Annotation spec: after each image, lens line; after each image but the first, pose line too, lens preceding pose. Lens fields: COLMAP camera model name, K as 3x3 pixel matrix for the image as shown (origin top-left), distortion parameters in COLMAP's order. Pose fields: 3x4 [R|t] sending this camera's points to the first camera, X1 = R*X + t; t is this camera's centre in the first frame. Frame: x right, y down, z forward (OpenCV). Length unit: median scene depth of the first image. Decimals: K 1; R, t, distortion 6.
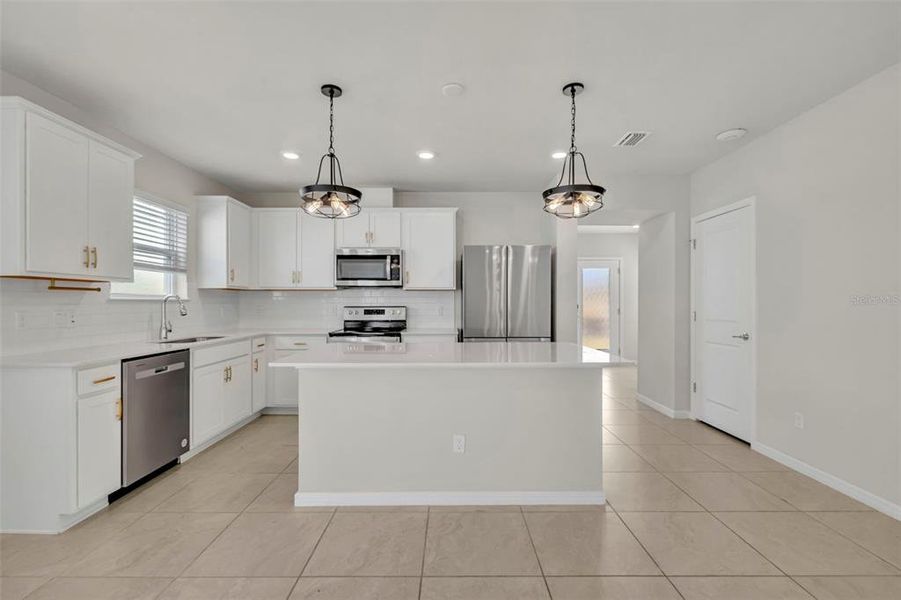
lens RADIAL K [[437.4, 0, 459.5], [0, 437.4, 302.7], [0, 0, 1]] dist [0.003788, 0.000082]
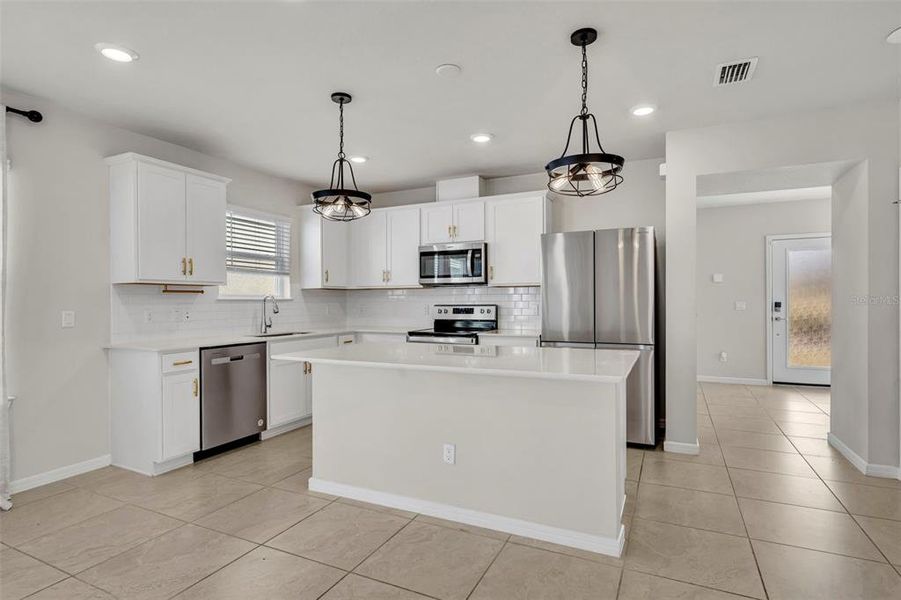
lens RADIAL K [[493.9, 0, 424.4], [0, 493.9, 300.9], [0, 0, 1]] dist [0.001464, 0.001018]
pose [[0.884242, -0.004449, -0.467007, 0.331680], [0.004710, 0.999989, -0.000608, 0.000137], [0.467005, -0.001662, 0.884253, 0.039851]]
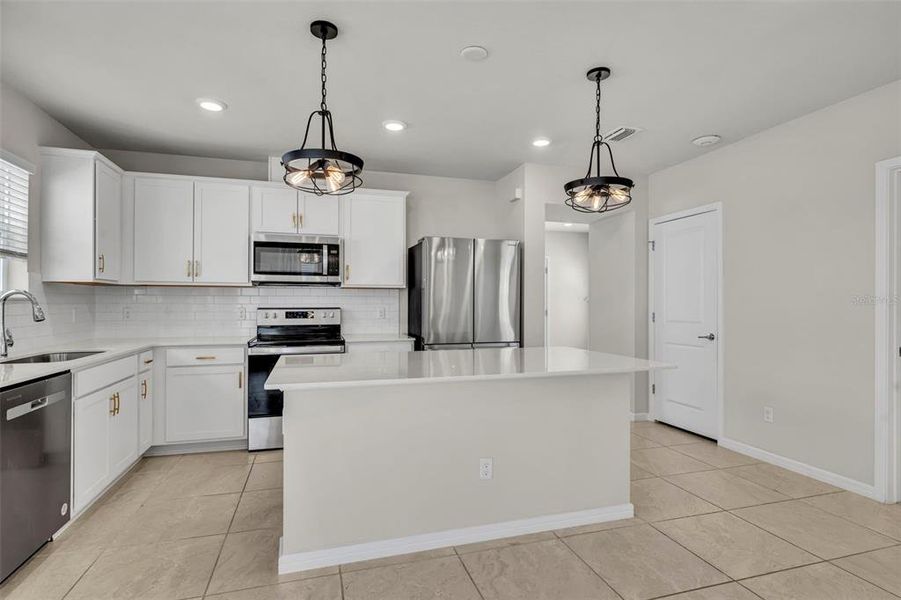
lens RADIAL K [[493.9, 0, 485.0], [0, 493.9, 301.8], [0, 0, 1]] dist [0.001464, 0.001018]
pose [[0.950396, 0.003278, 0.311024, -0.224910], [-0.002265, 0.999991, -0.003617, 0.000048], [-0.311033, 0.002733, 0.950395, 0.061716]]
